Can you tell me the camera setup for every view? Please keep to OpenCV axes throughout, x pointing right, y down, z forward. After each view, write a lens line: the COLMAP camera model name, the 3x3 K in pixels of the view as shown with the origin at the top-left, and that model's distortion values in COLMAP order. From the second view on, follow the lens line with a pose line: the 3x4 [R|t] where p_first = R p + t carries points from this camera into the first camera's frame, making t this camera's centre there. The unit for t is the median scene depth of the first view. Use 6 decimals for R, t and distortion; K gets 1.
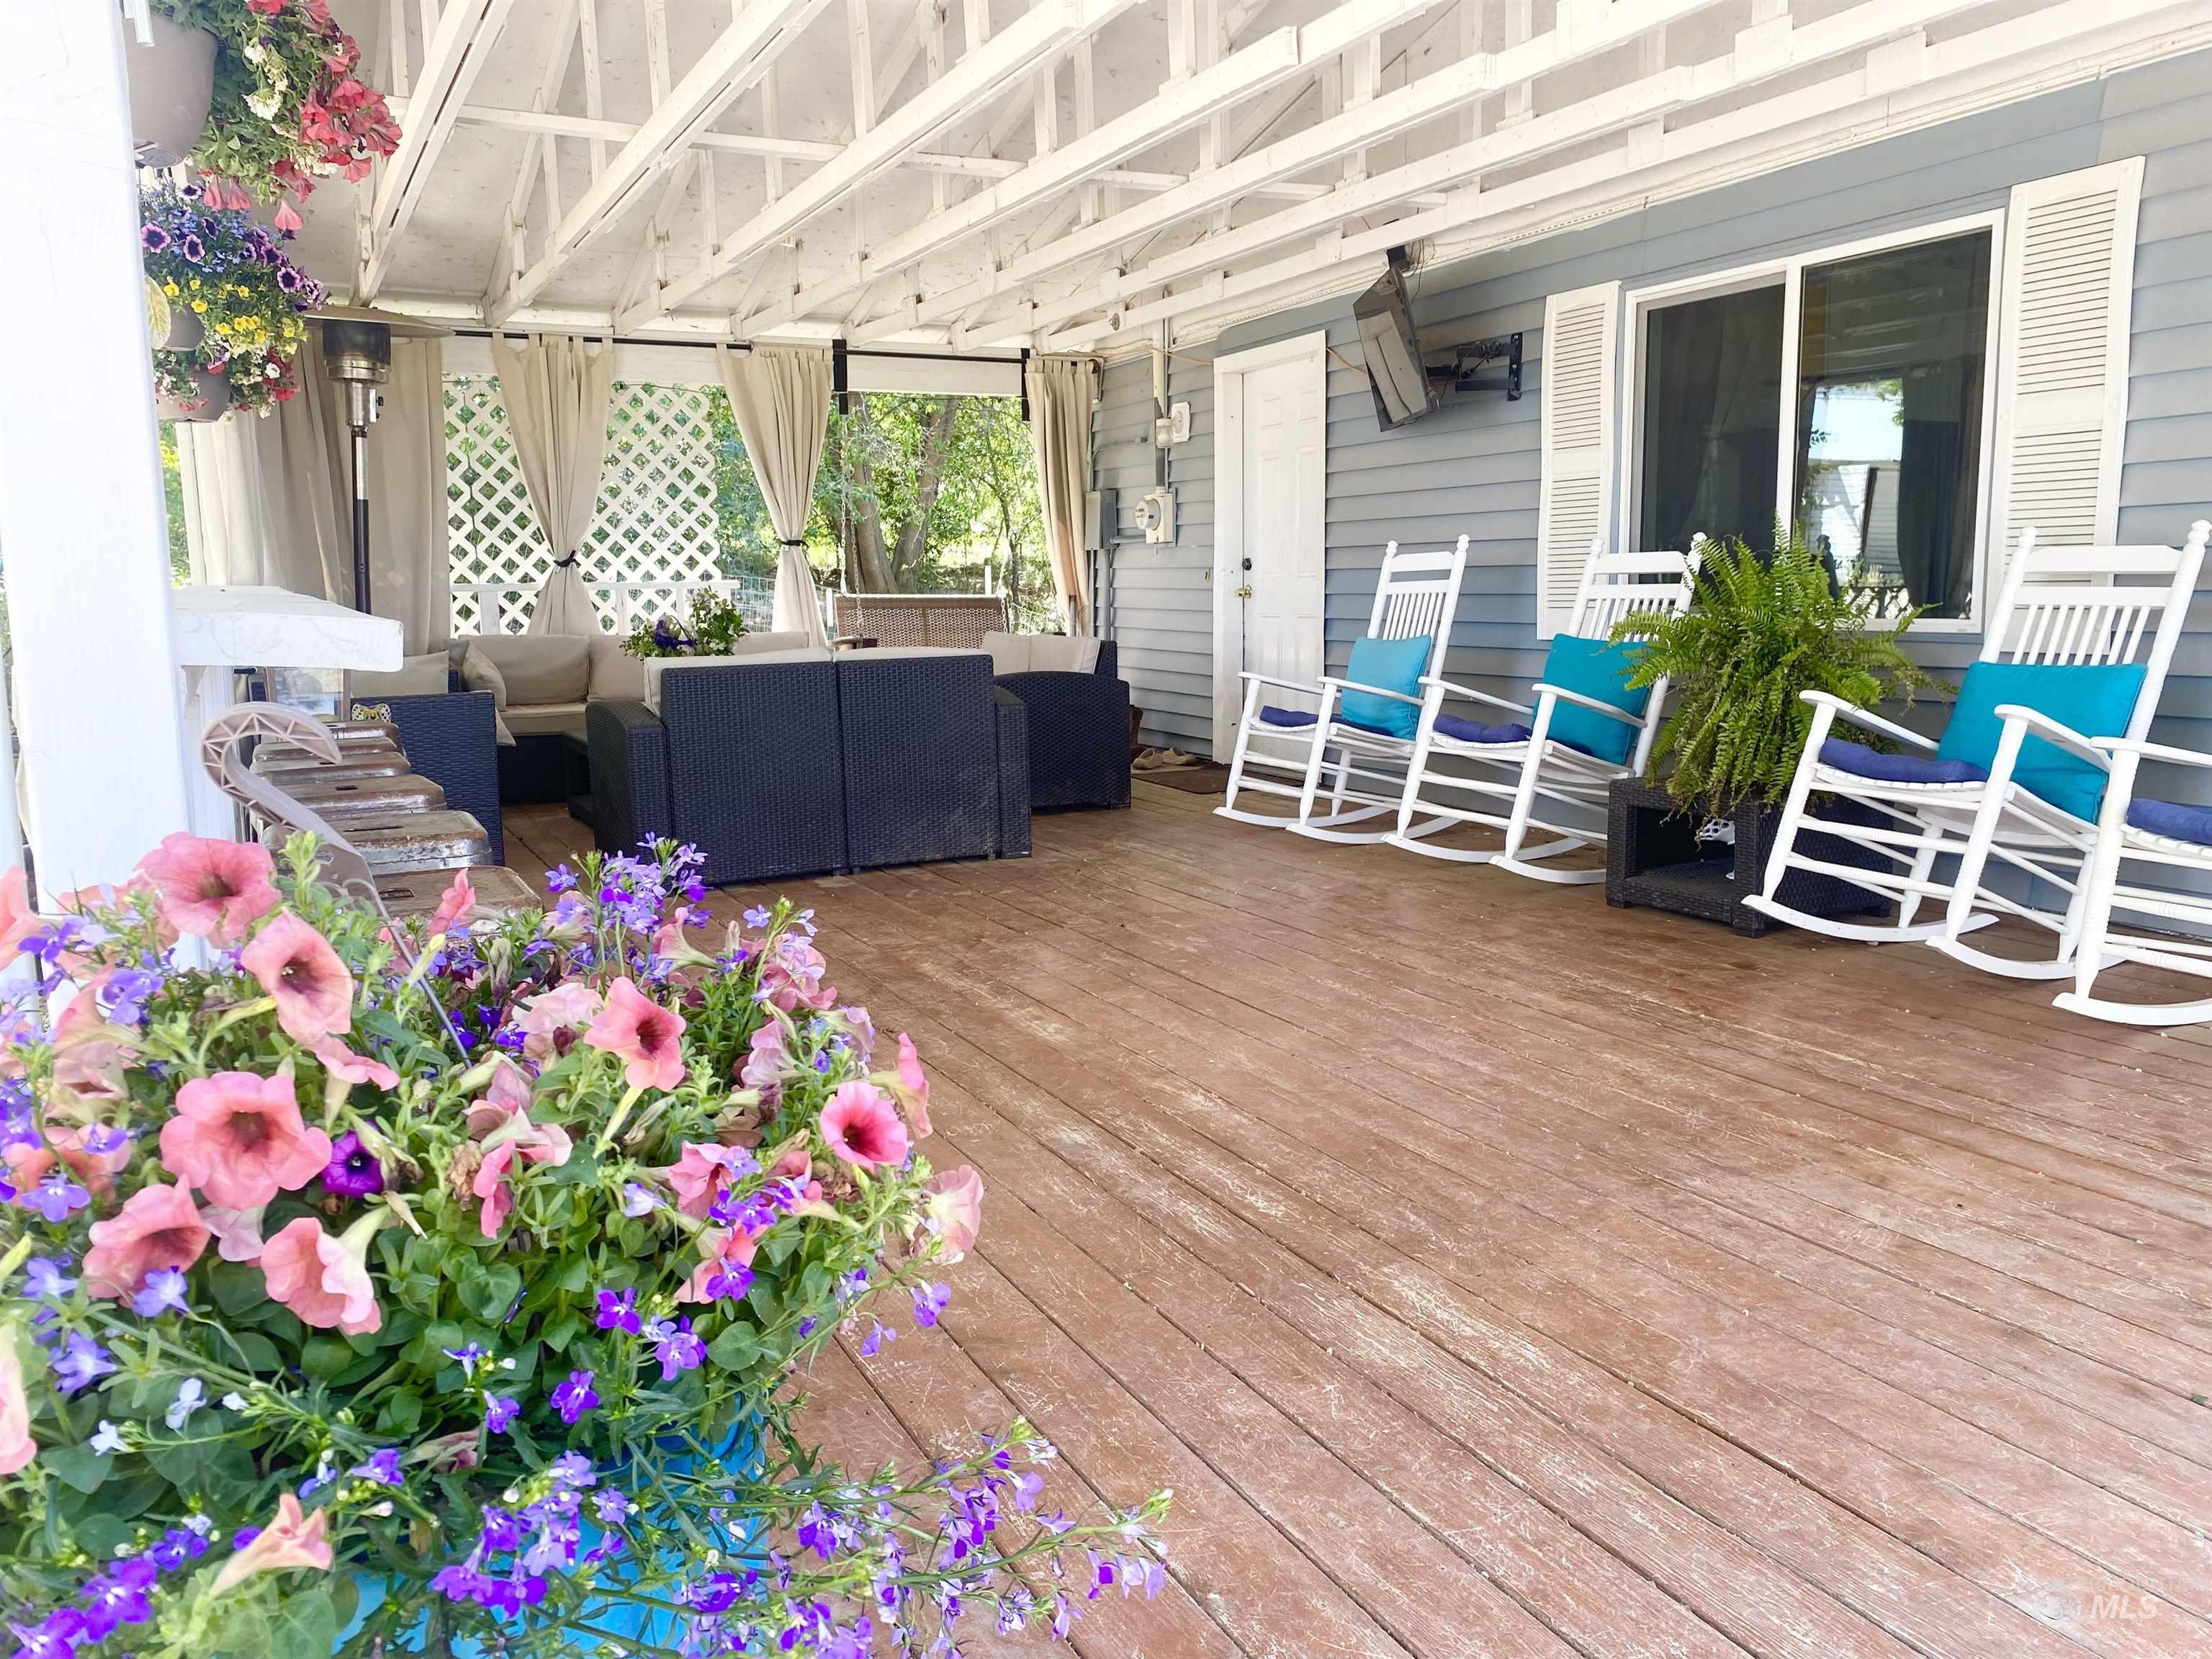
lens RADIAL K [[1717.1, 0, 1106.0], [0, 1717.1, 829.5], [0, 0, 1]] dist [0.049021, -0.000232]
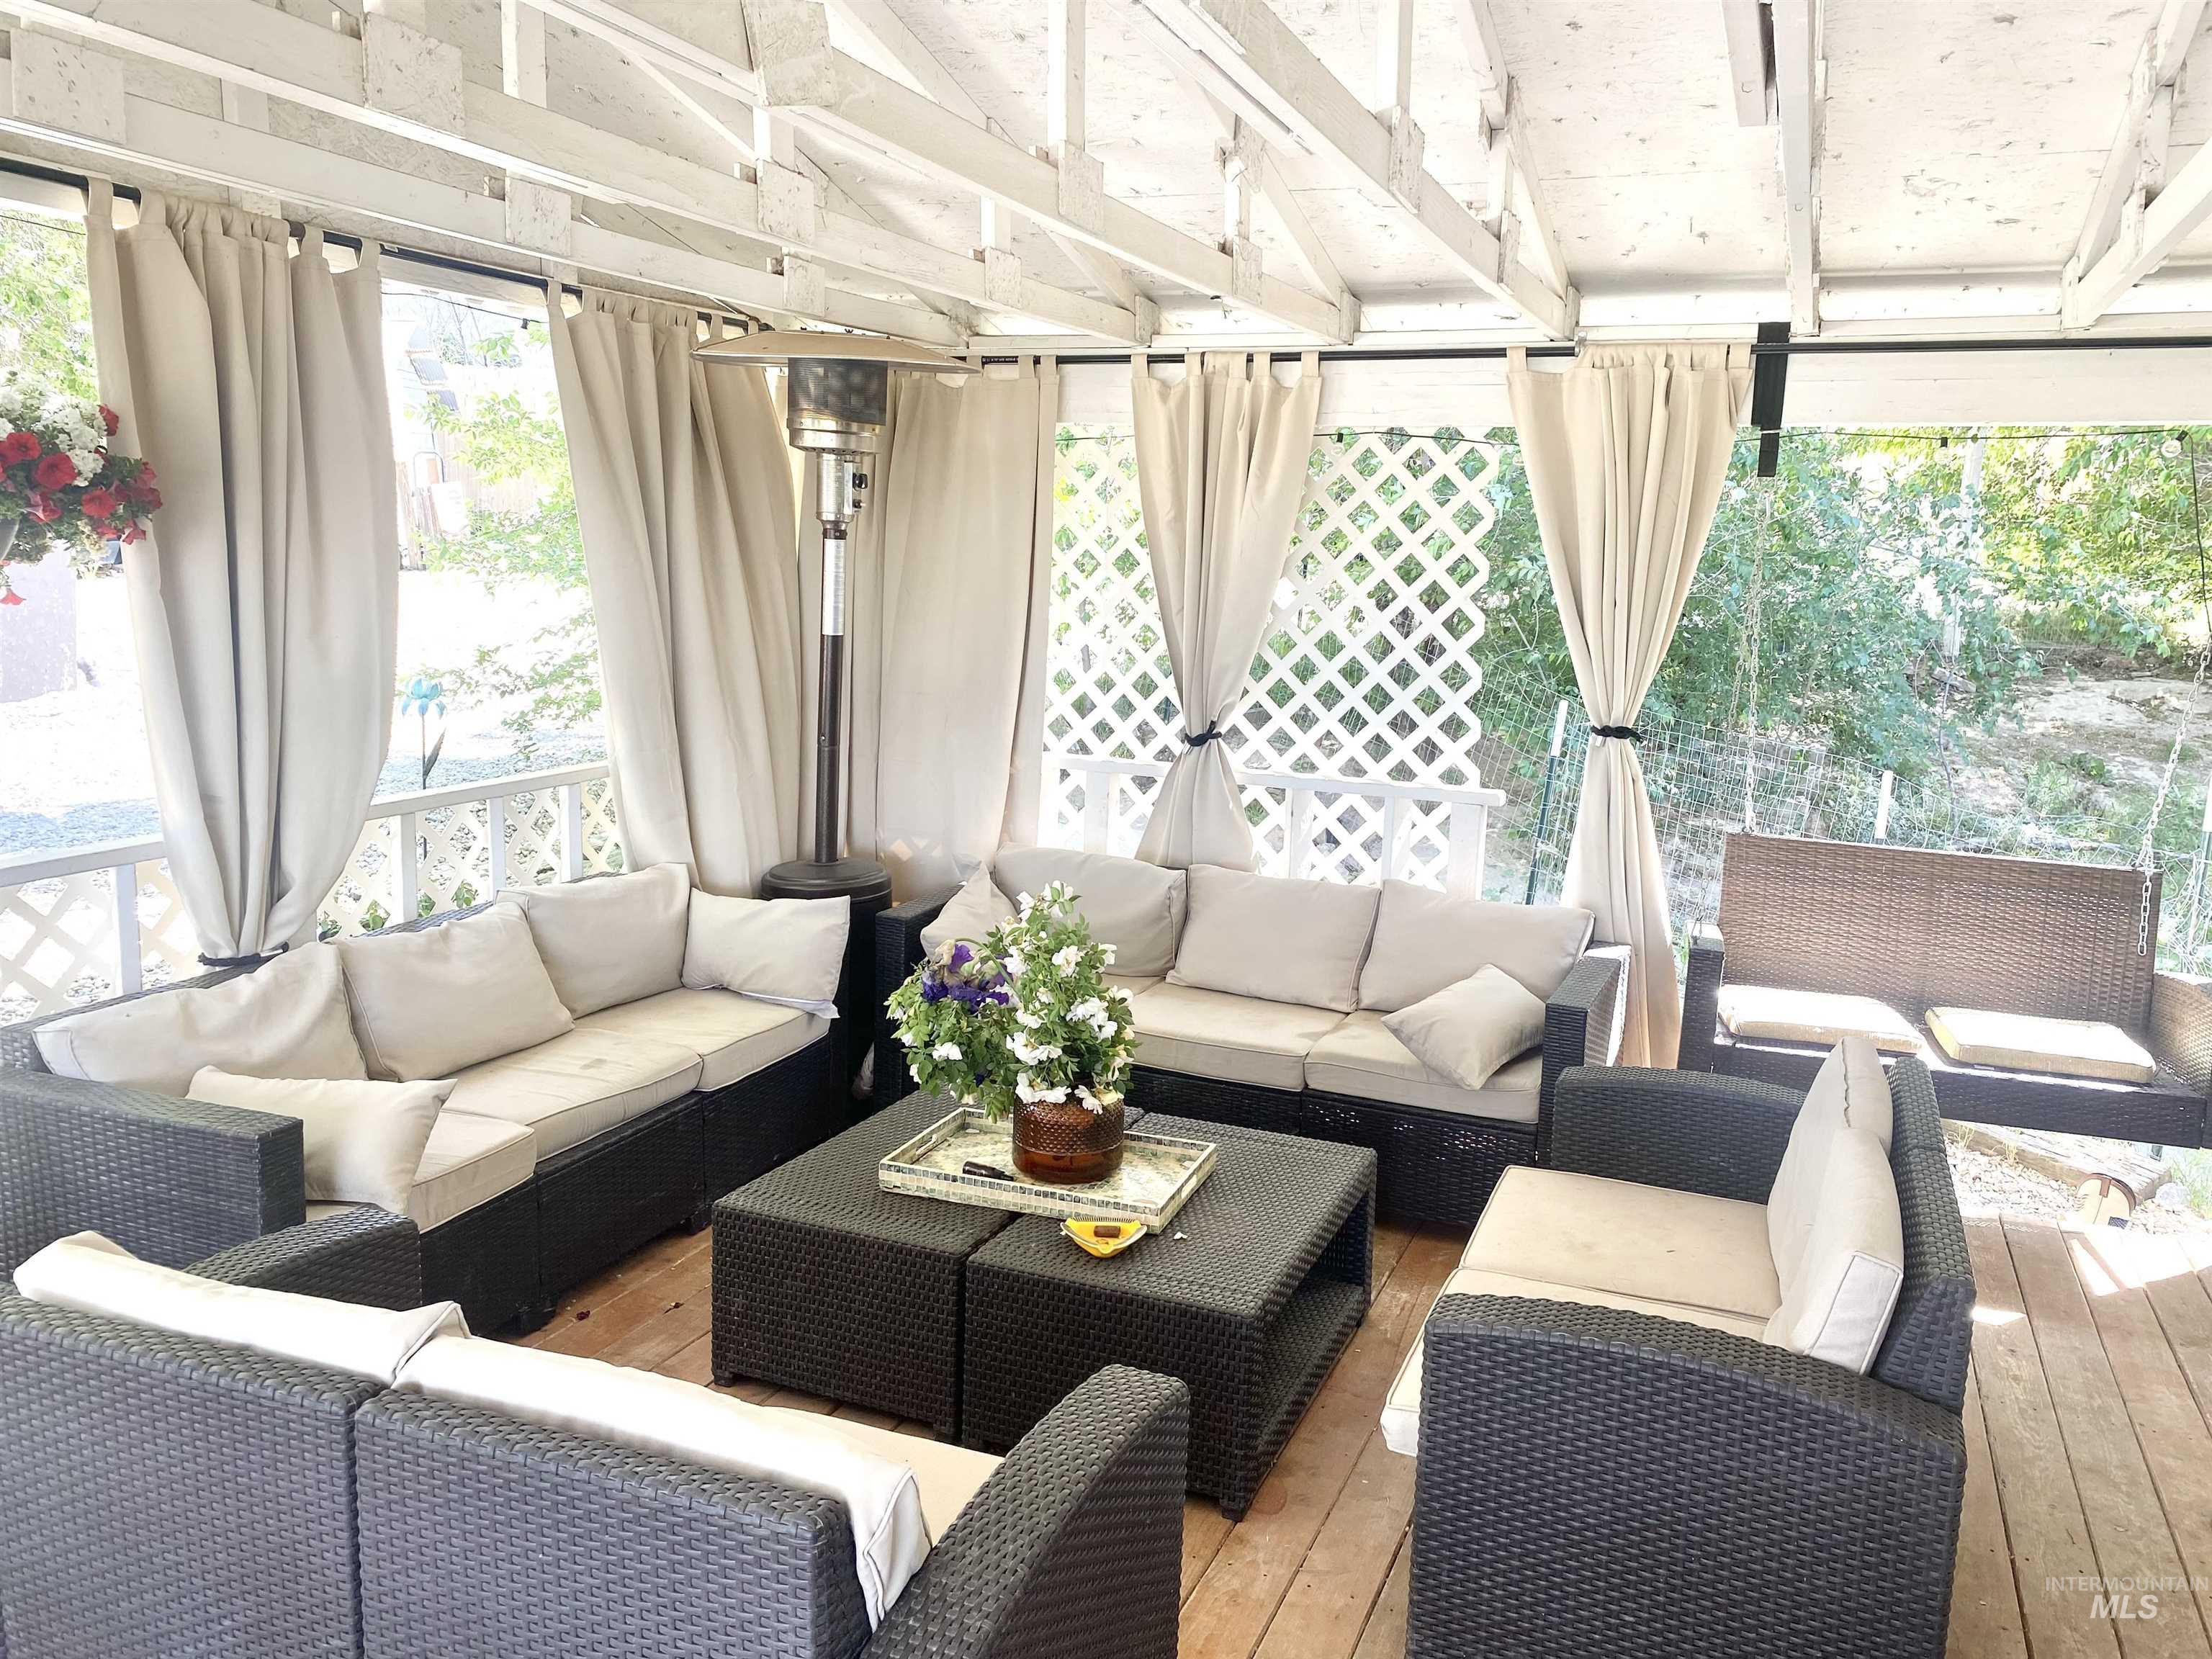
lens RADIAL K [[1717.1, 0, 1106.0], [0, 1717.1, 829.5], [0, 0, 1]] dist [0.049021, -0.000232]
pose [[0.671302, 0.151747, -0.725483, 0.094943], [-0.149618, 0.986411, 0.067881, -0.155838], [0.725925, 0.062977, 0.684884, 0.565286]]
